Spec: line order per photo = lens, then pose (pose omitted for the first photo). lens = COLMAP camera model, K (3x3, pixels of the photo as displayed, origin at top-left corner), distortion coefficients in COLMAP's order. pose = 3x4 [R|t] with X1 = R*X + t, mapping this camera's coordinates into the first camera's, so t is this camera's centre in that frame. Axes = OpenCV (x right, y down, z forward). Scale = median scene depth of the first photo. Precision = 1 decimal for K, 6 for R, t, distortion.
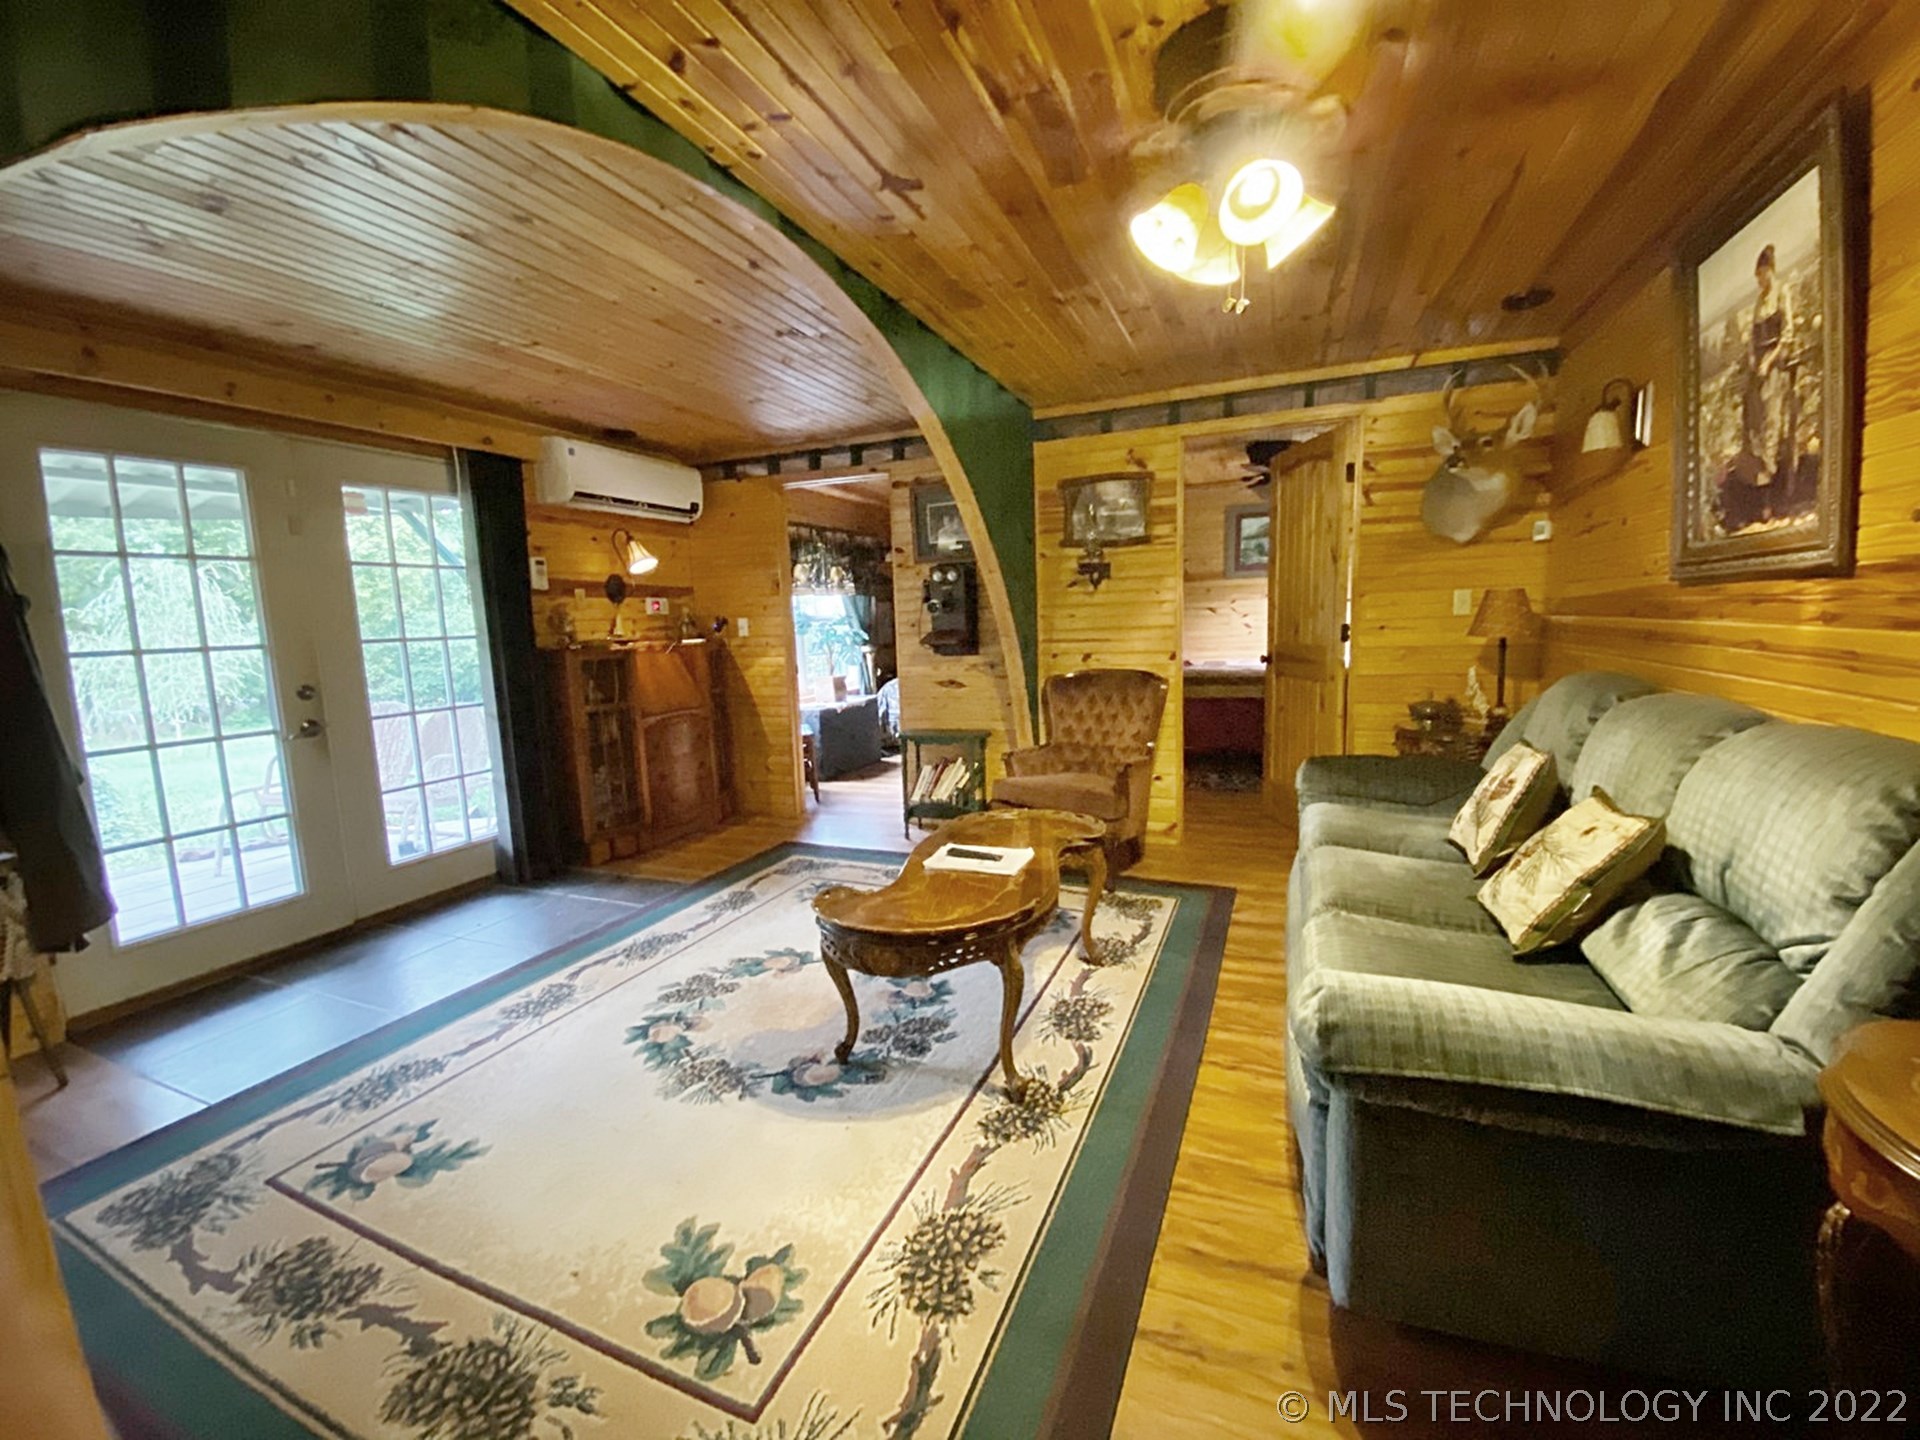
lens RADIAL K [[794.1, 0, 964.2], [0, 794.1, 713.7], [0, 0, 1]] dist [0.013600, -0.013758]
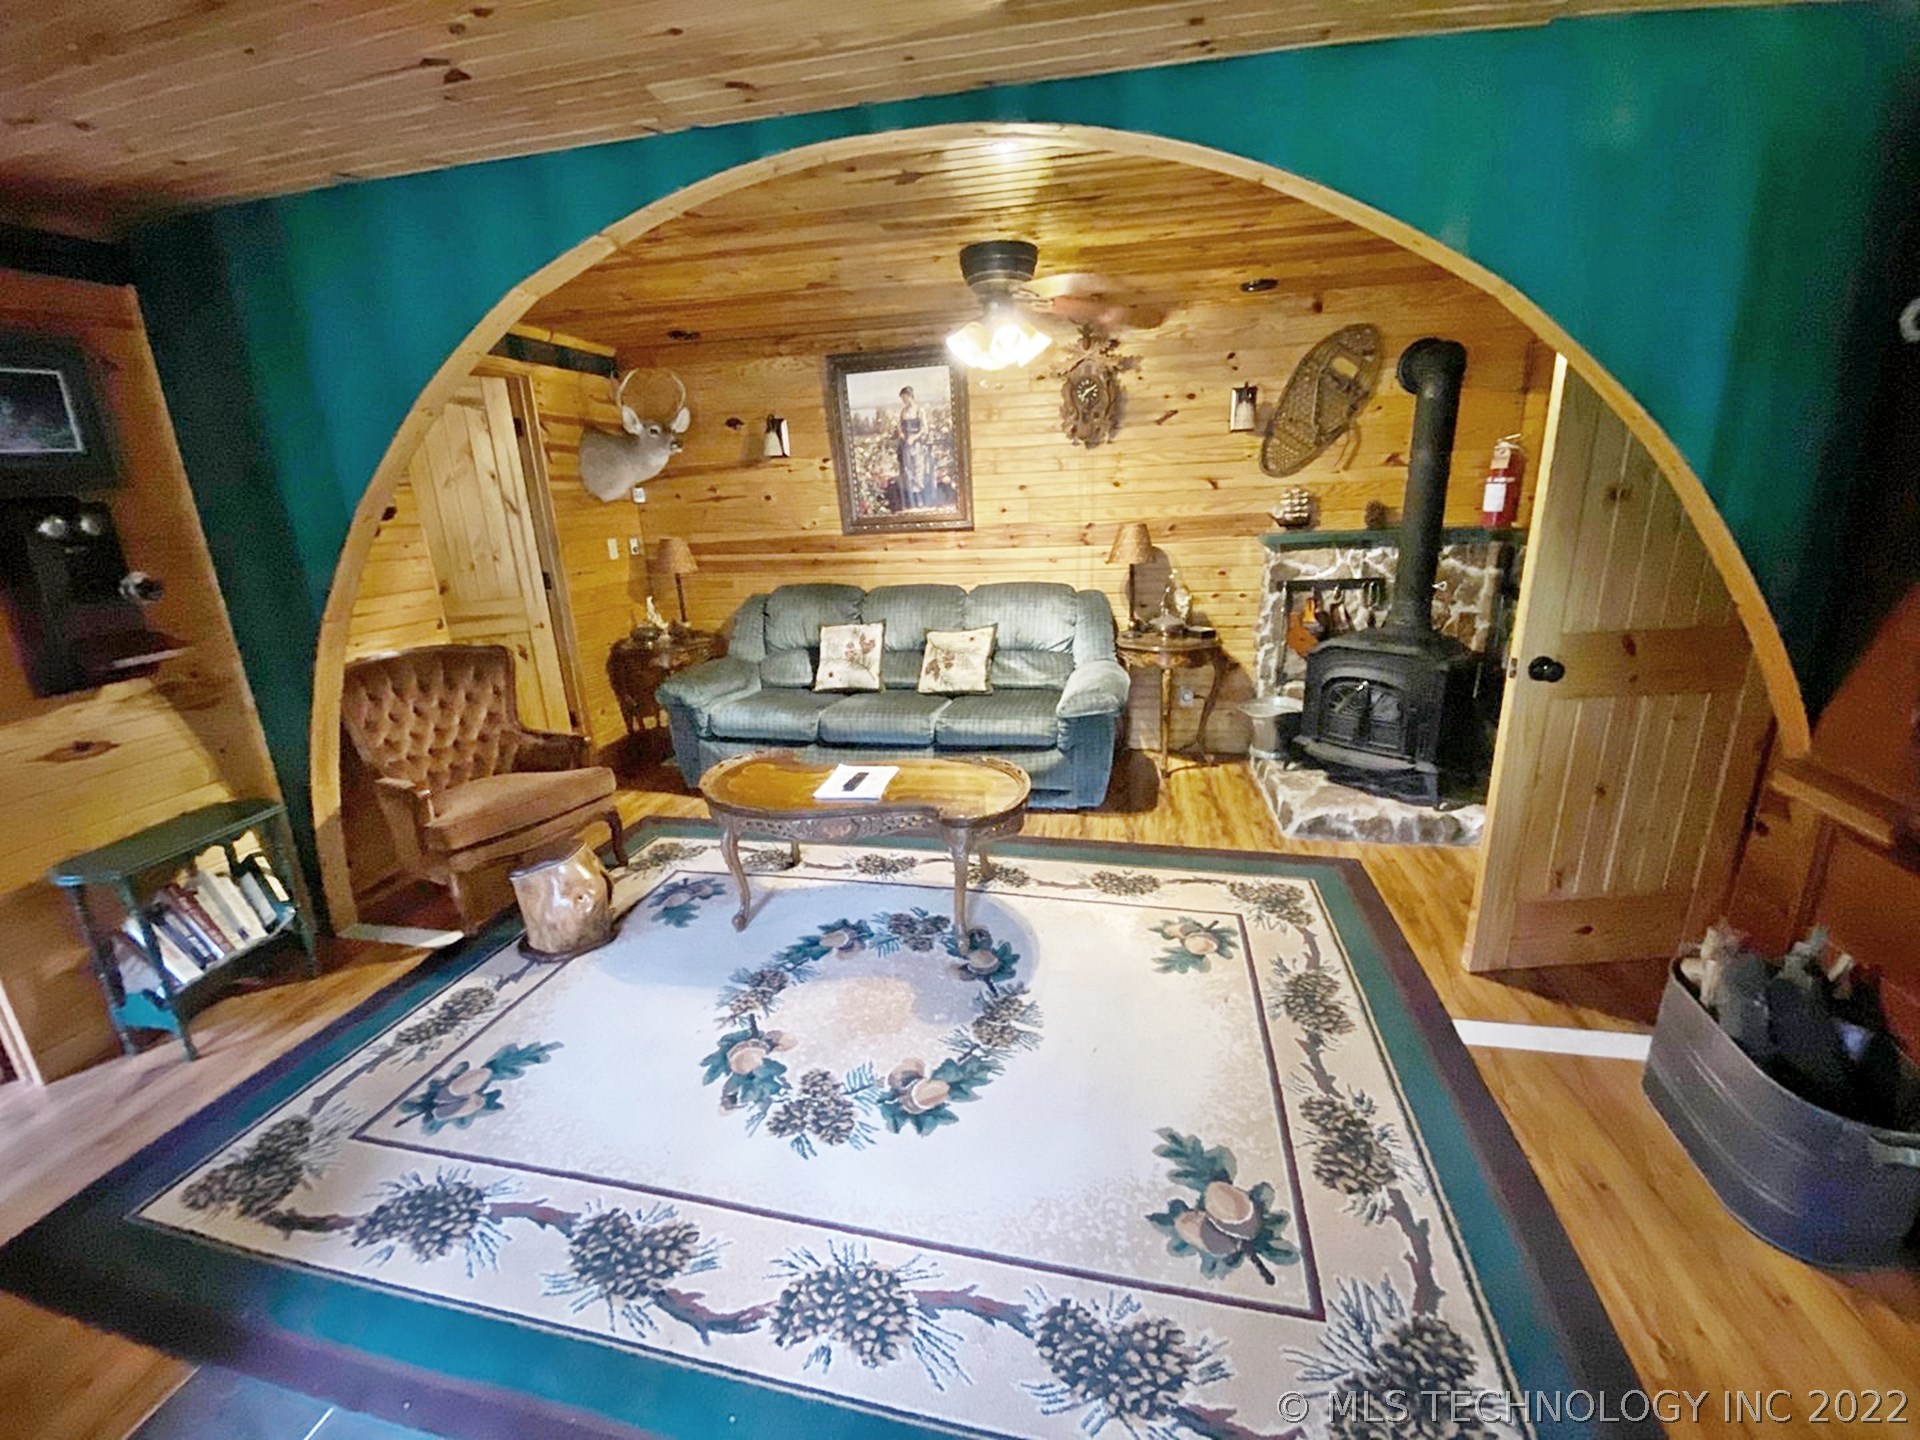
lens RADIAL K [[776.3, 0, 946.0], [0, 776.3, 727.9], [0, 0, 1]] dist [0.020651, -0.018446]
pose [[-0.176486, -0.241519, 0.954212, -1.352175], [0.176689, 0.945909, 0.272097, -0.222791], [-0.968315, 0.216620, -0.124266, 1.277219]]
